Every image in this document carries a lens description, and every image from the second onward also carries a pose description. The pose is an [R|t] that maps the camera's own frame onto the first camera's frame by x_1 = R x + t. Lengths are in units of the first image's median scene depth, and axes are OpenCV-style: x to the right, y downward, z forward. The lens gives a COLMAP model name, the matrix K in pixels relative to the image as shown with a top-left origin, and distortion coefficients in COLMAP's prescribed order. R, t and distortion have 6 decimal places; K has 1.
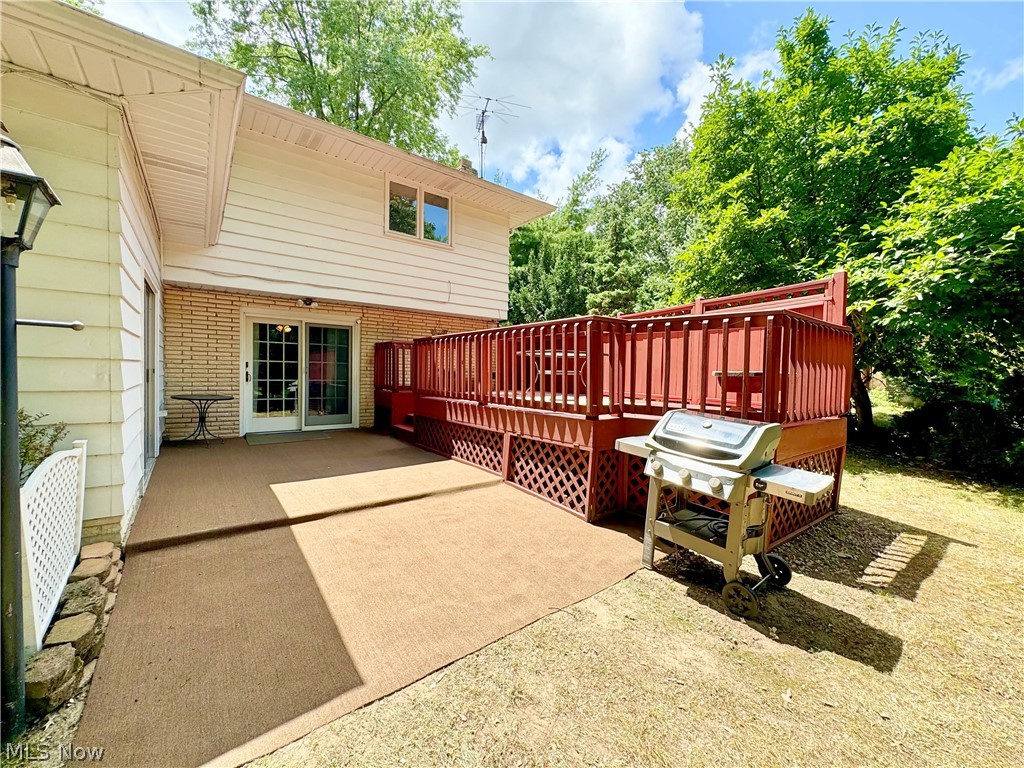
lens RADIAL K [[408.1, 0, 510.4], [0, 408.1, 387.9], [0, 0, 1]] dist [0.002202, 0.000606]
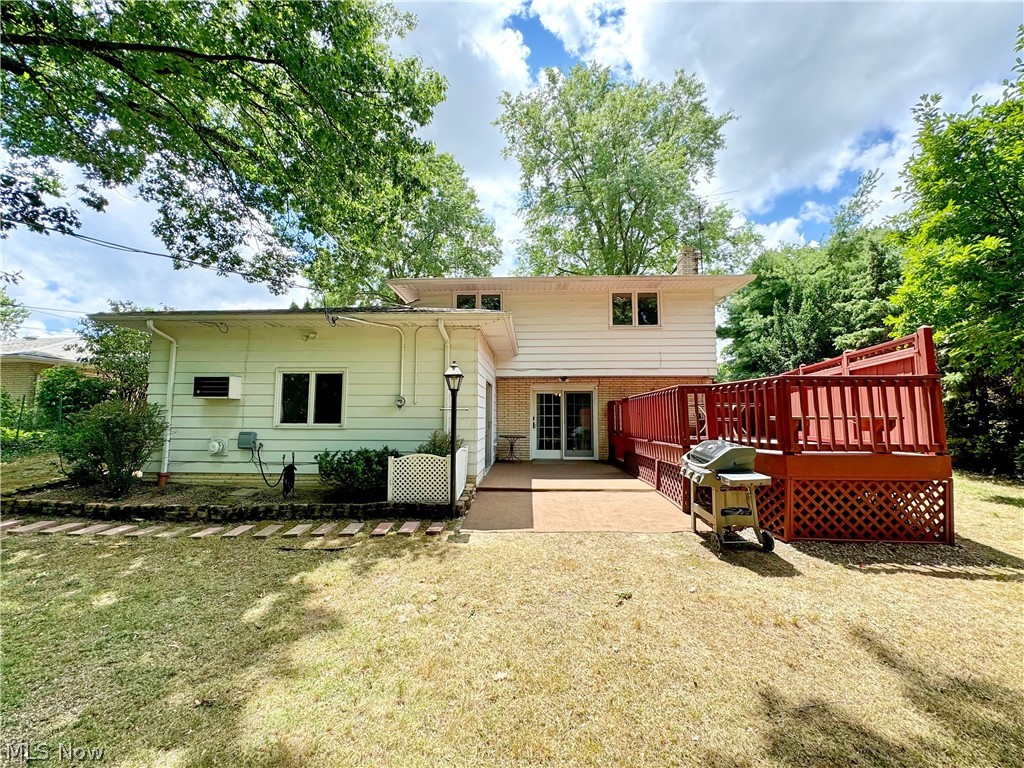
lens RADIAL K [[408.1, 0, 513.2], [0, 408.1, 381.9], [0, 0, 1]] dist [0.002202, 0.000606]
pose [[0.769079, -0.077719, -0.634411, 0.397711], [-0.010200, 0.990961, -0.133763, 0.022642], [0.639073, 0.109345, 0.761334, -0.387089]]
